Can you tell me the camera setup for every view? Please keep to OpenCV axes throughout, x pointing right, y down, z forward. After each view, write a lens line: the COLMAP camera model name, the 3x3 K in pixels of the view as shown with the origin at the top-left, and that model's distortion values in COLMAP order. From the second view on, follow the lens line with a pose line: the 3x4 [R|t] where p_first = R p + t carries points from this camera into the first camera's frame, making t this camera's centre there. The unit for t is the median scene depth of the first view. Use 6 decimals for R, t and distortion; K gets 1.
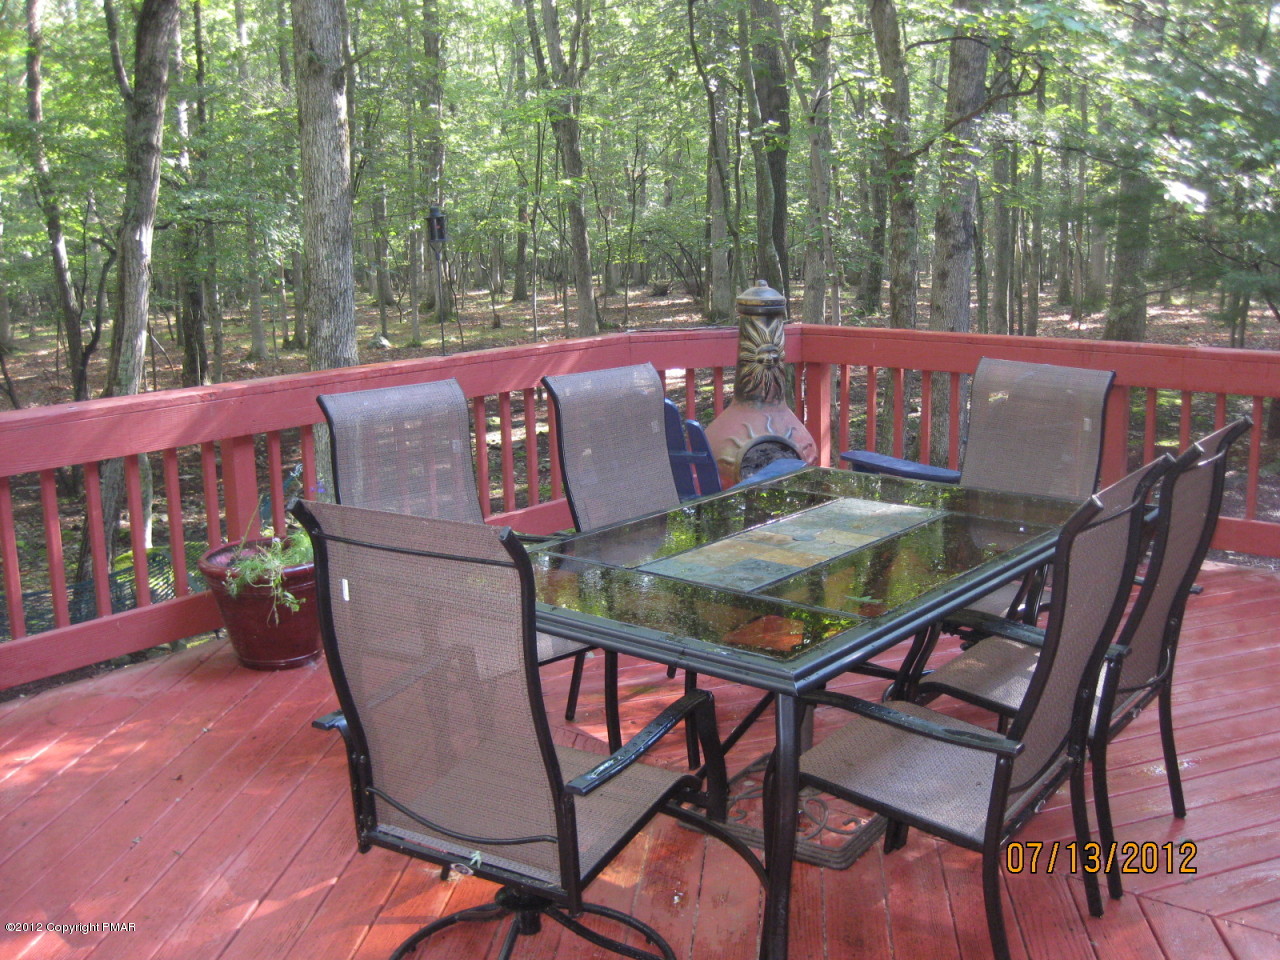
lens RADIAL K [[1323.7, 0, 668.8], [0, 1323.7, 476.6], [0, 0, 1]] dist [-0.181088, 0.151226]
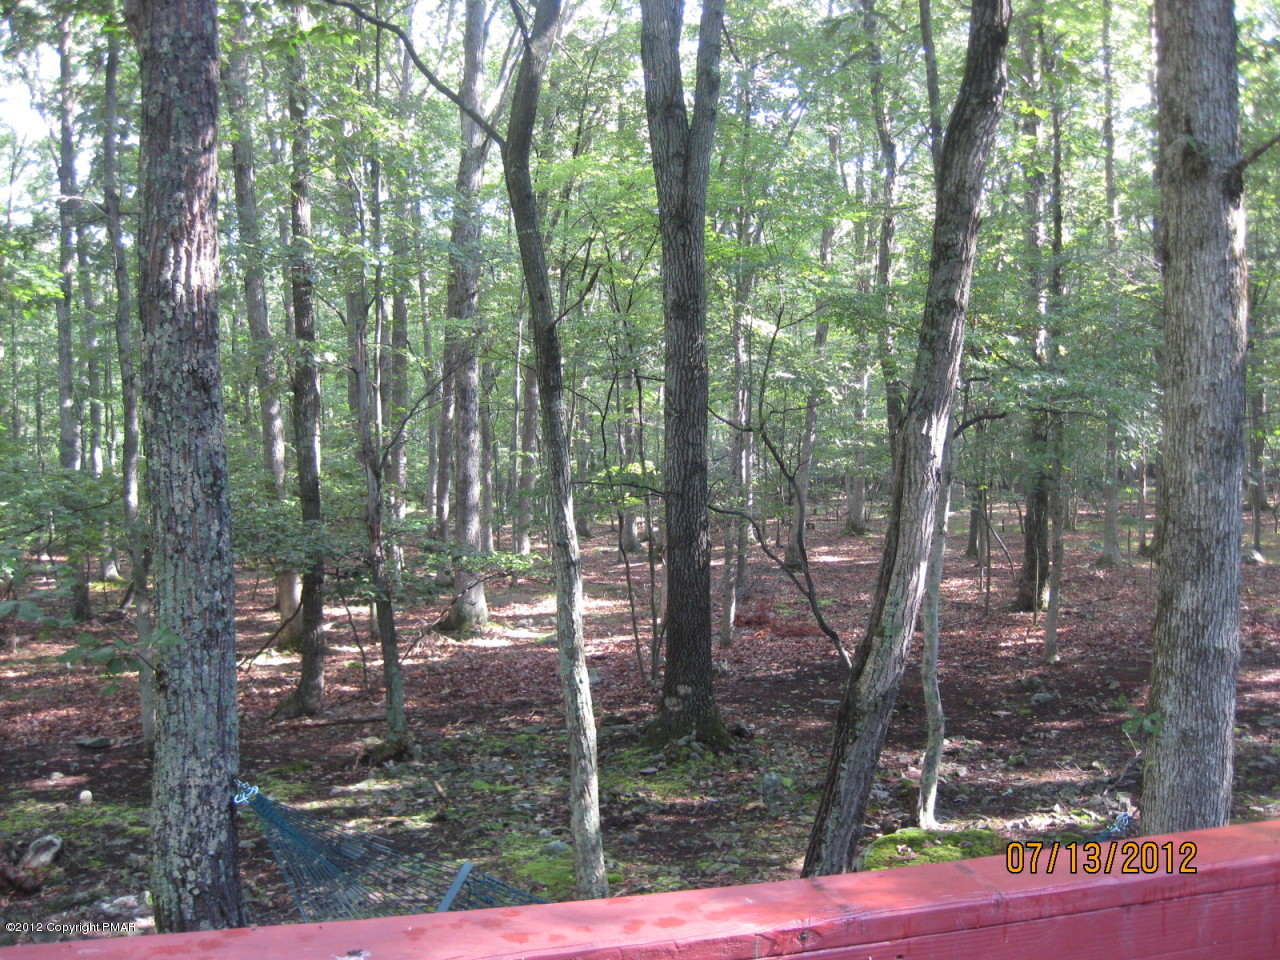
lens RADIAL K [[1323.7, 0, 668.8], [0, 1323.7, 476.6], [0, 0, 1]] dist [-0.181088, 0.151226]
pose [[0.801060, 0.039188, -0.597300, -0.091174], [-0.125187, 0.986756, -0.103153, -0.067961], [0.585348, 0.157406, 0.795356, 0.339234]]
